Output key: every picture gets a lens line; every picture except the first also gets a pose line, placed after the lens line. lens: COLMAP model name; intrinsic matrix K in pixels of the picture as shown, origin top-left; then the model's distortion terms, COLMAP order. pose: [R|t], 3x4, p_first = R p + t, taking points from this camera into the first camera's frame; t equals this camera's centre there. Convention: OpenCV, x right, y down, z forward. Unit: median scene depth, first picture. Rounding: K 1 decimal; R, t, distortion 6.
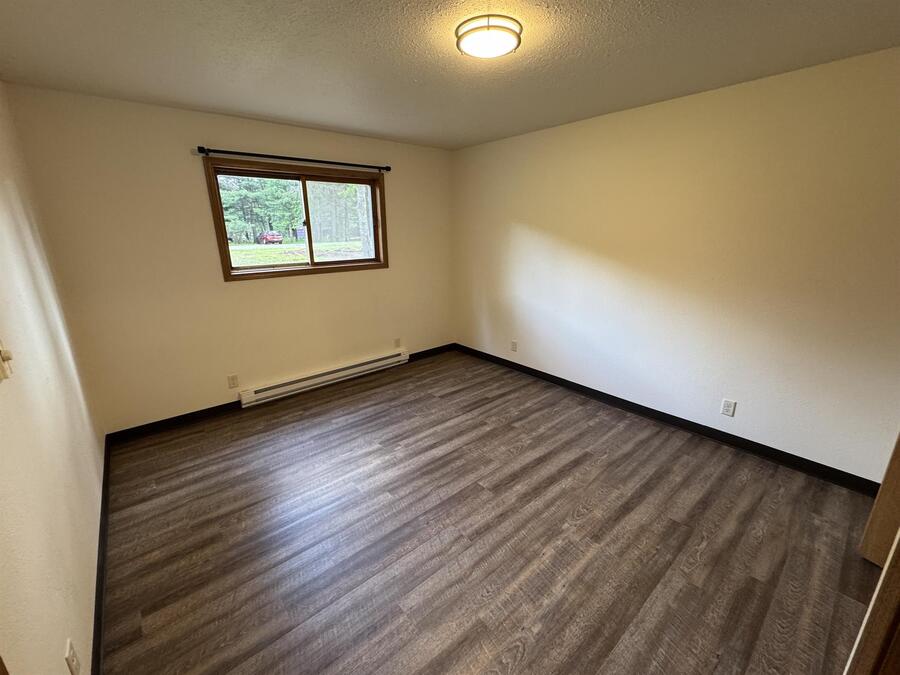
lens RADIAL K [[377.3, 0, 448.5], [0, 377.3, 335.0], [0, 0, 1]] dist [-0.002186, 0.000560]
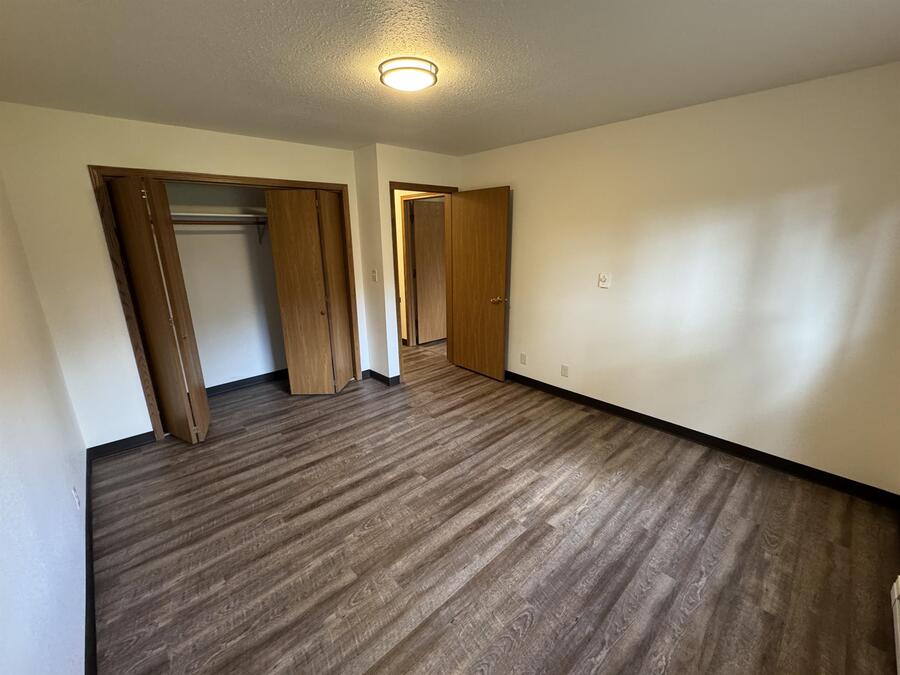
lens RADIAL K [[377.3, 0, 449.3], [0, 377.3, 337.2], [0, 0, 1]] dist [-0.002186, 0.000560]
pose [[-0.998567, 0.038262, -0.037415, 0.037361], [0.013254, 0.854189, 0.519793, -0.477790], [0.051848, 0.518553, -0.853472, 1.621323]]
